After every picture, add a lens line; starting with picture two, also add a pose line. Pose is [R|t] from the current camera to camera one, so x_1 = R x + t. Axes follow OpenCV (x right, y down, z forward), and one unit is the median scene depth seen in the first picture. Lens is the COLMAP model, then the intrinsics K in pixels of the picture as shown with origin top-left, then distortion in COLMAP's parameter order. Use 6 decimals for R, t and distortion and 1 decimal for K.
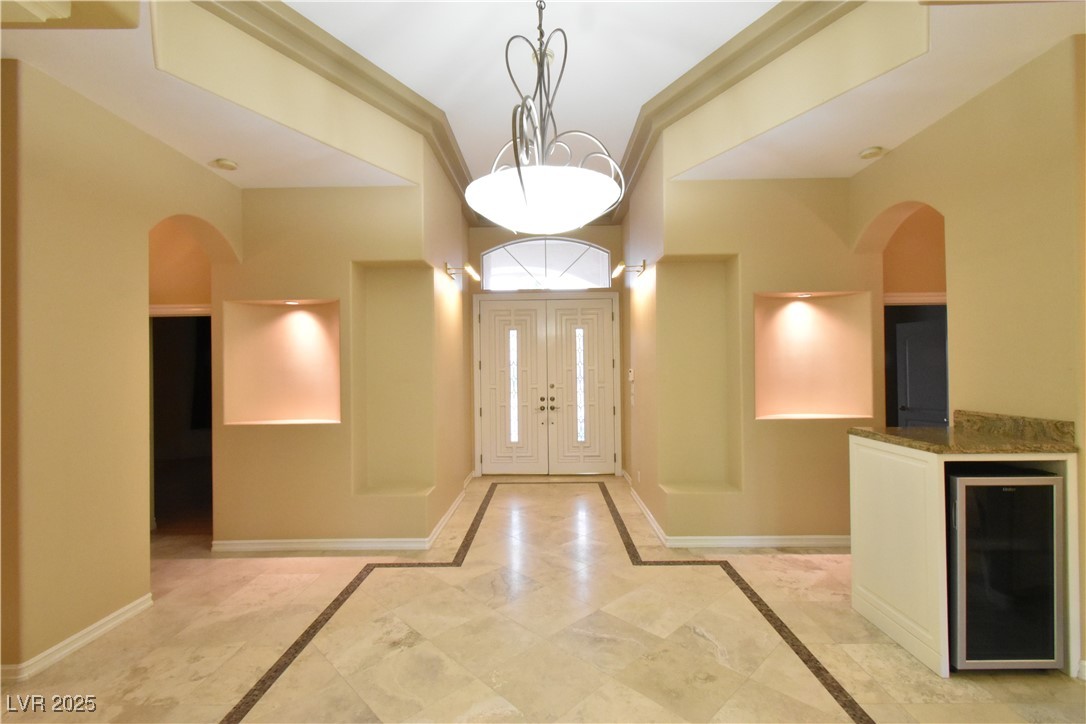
lens RADIAL K [[471.0, 0, 536.0], [0, 471.0, 365.8], [0, 0, 1]] dist [0.000845, 0.000083]
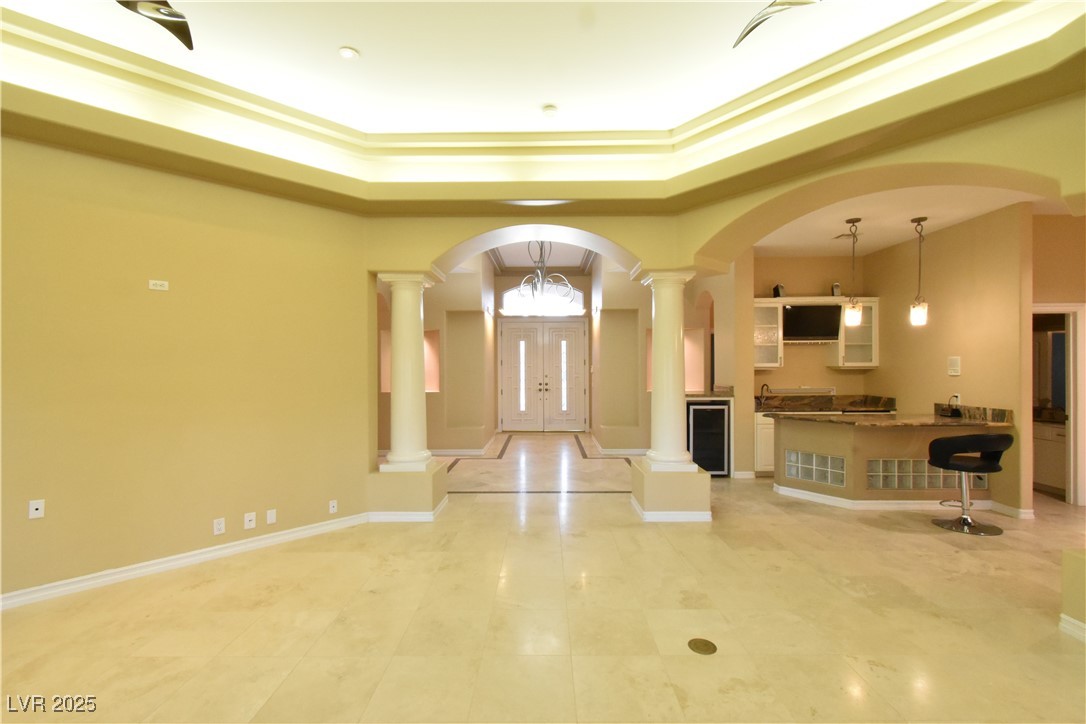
lens RADIAL K [[479.2, 0, 543.0], [0, 479.2, 362.0], [0, 0, 1]] dist [0.002280, 0.000049]
pose [[0.999743, 0.007314, 0.021467, -0.013447], [-0.007311, 0.999973, -0.000182, -0.004964], [-0.021468, 0.000025, 0.999770, -0.667814]]
